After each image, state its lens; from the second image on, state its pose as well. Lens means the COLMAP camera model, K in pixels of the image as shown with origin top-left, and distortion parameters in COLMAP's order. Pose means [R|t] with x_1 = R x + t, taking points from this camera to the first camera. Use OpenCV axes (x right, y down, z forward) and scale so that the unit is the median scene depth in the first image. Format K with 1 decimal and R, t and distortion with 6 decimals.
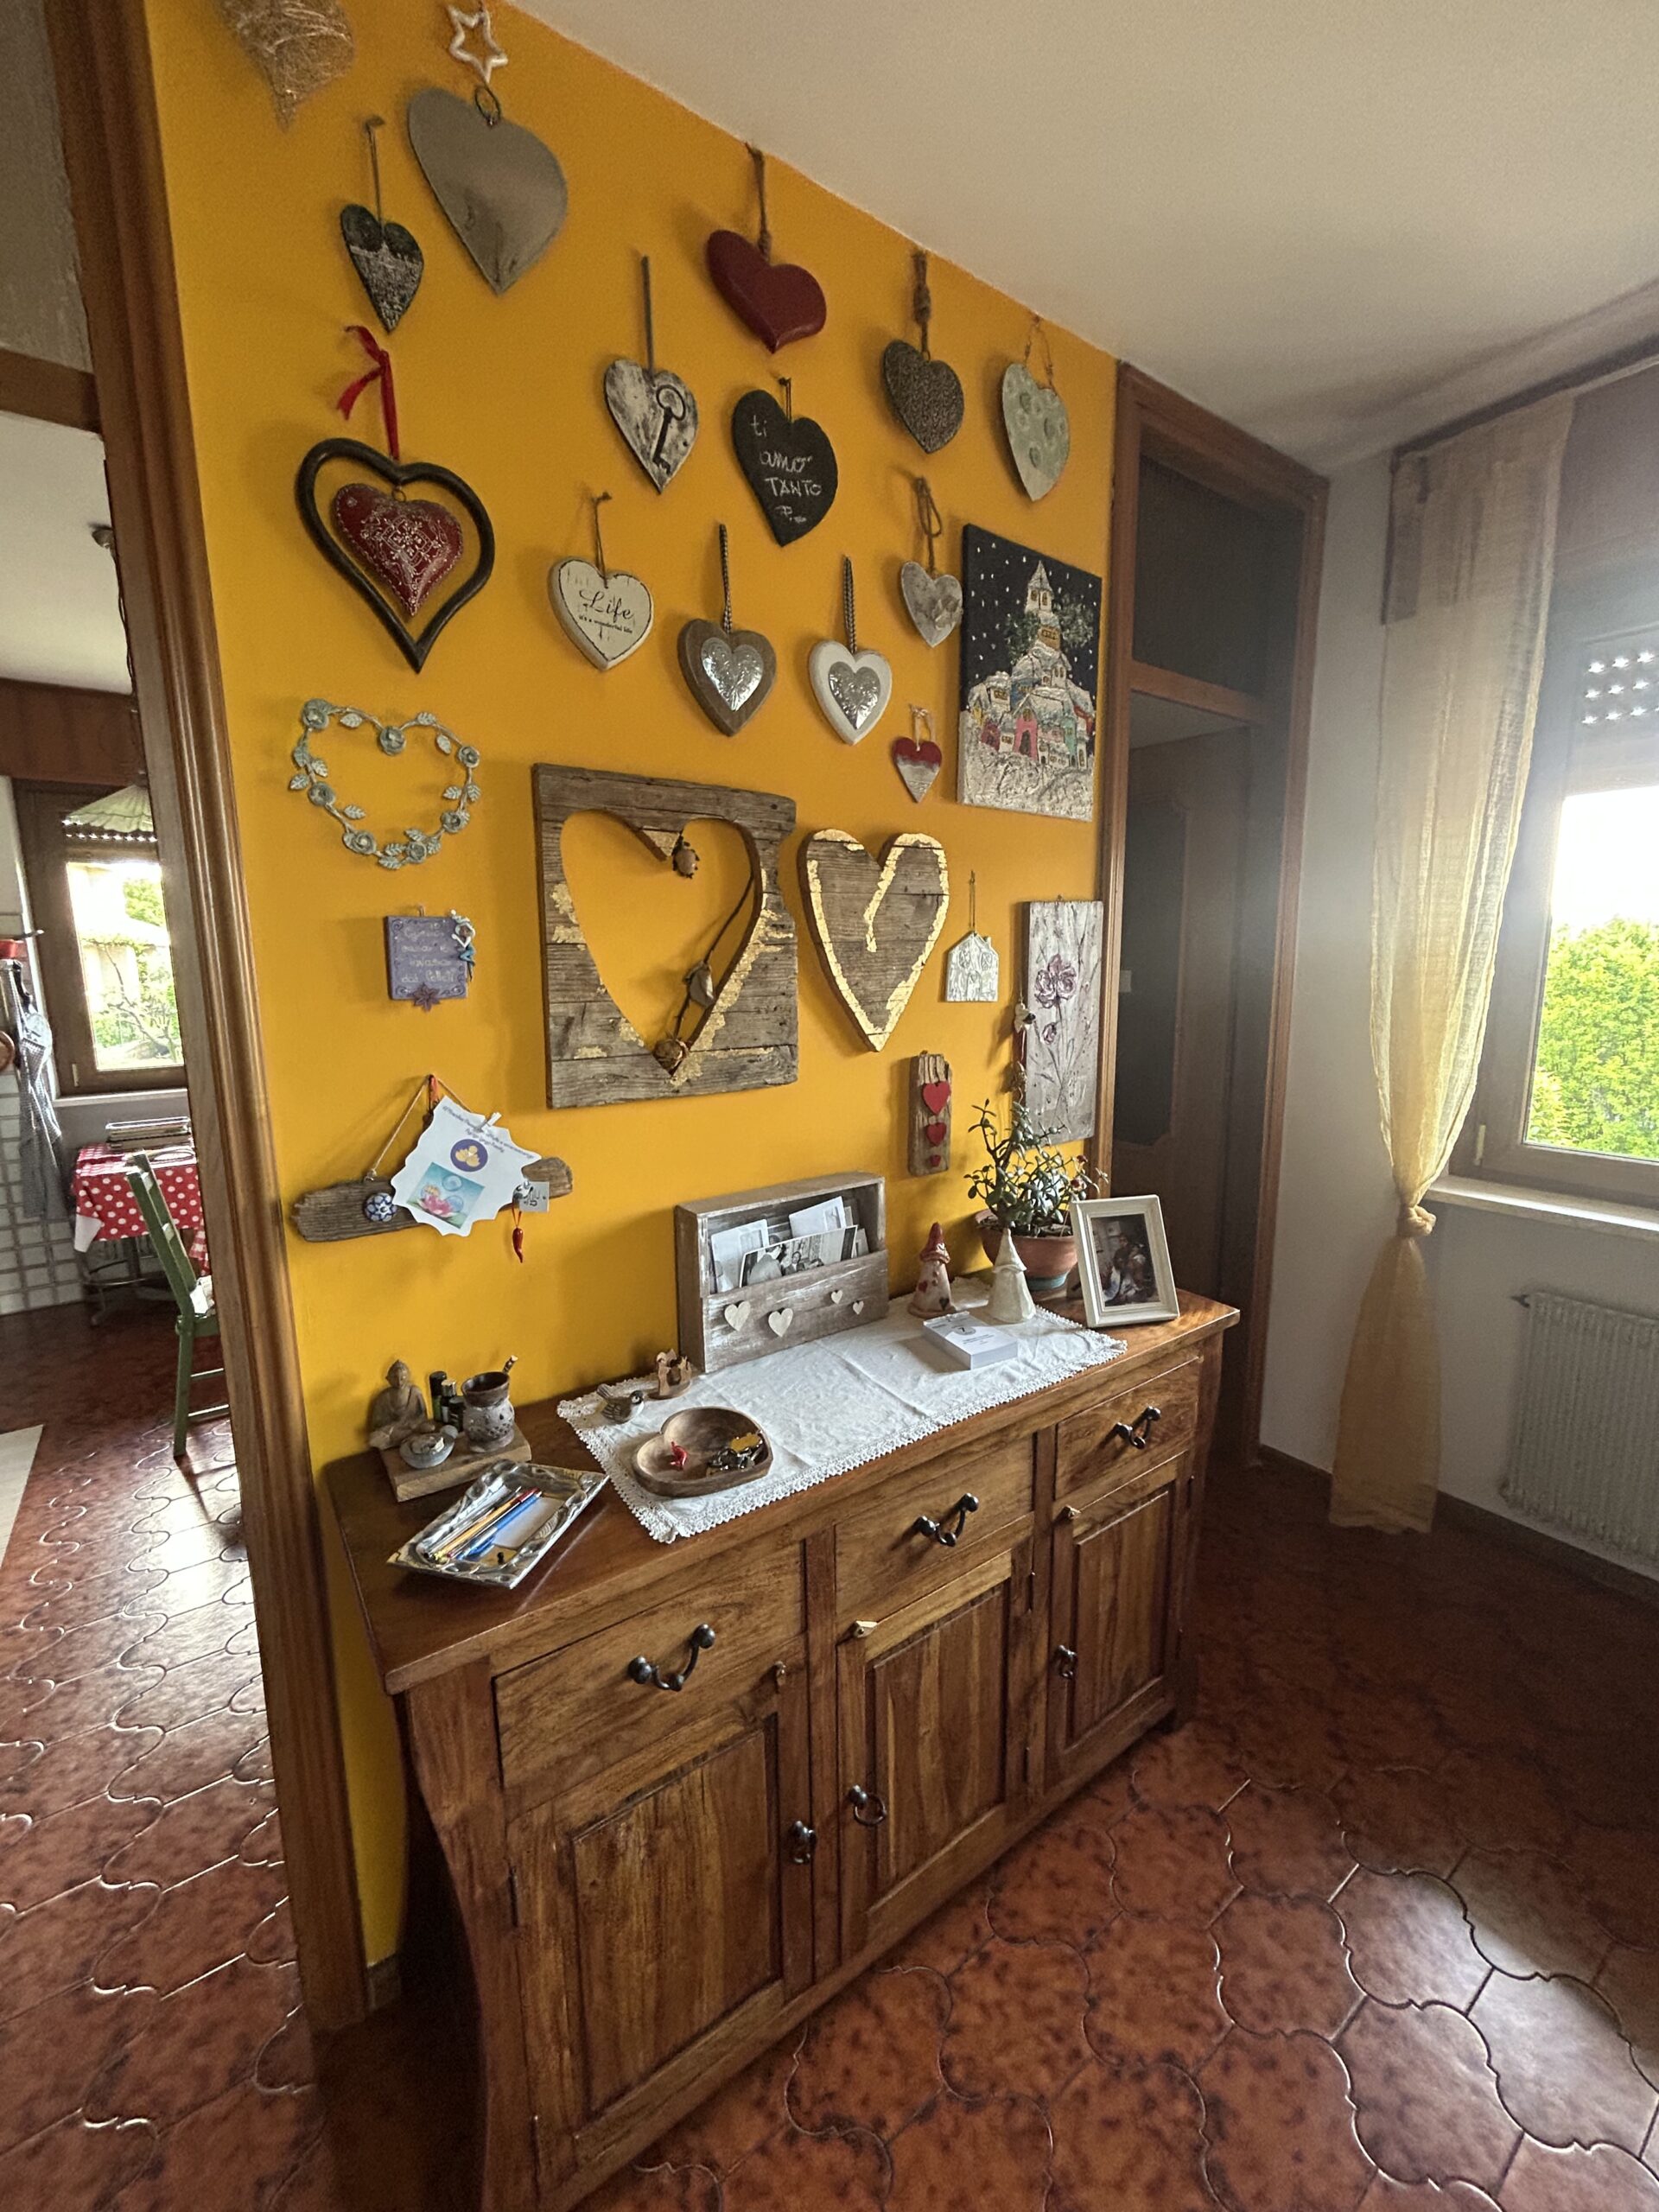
lens RADIAL K [[886.5, 0, 833.2], [0, 886.5, 1103.3], [0, 0, 1]] dist [0.009903, 0.000330]
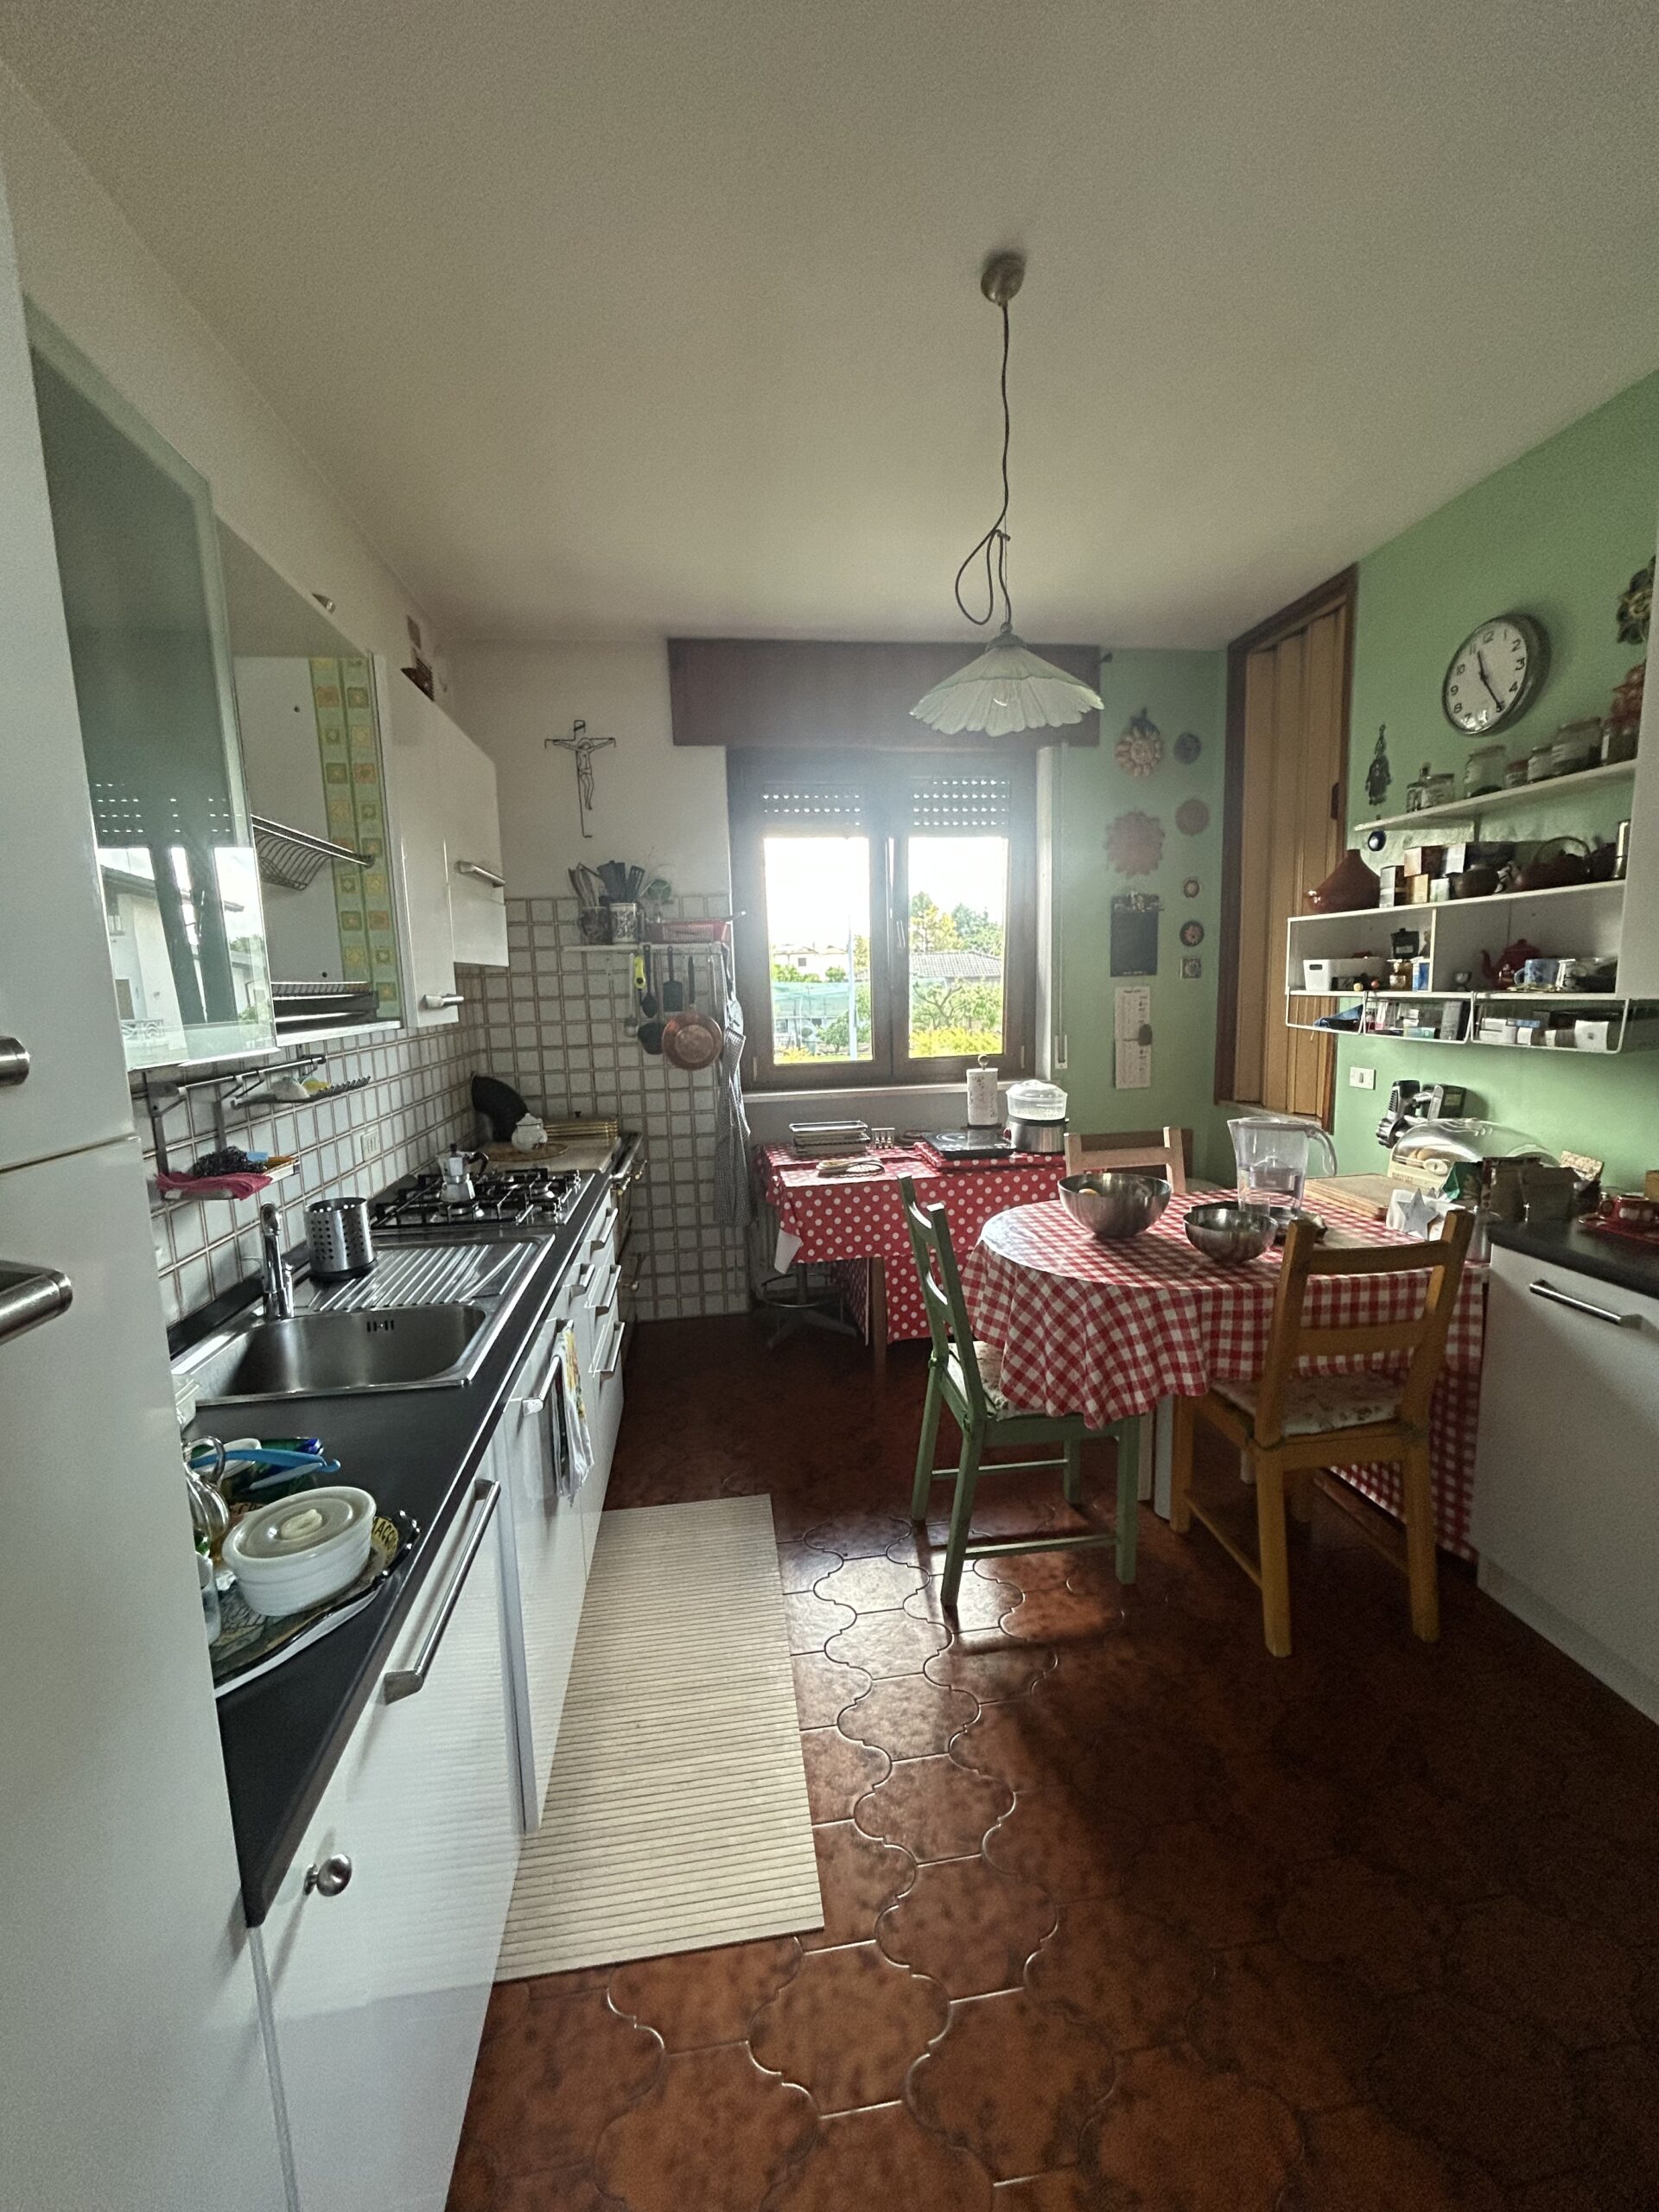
lens RADIAL K [[886.5, 0, 827.3], [0, 886.5, 1101.5], [0, 0, 1]] dist [0.009903, 0.000330]
pose [[0.886382, 0.055682, -0.459593, -0.392594], [-0.063650, 0.997971, -0.001847, -0.000565], [0.458557, 0.030890, 0.888128, 0.238082]]
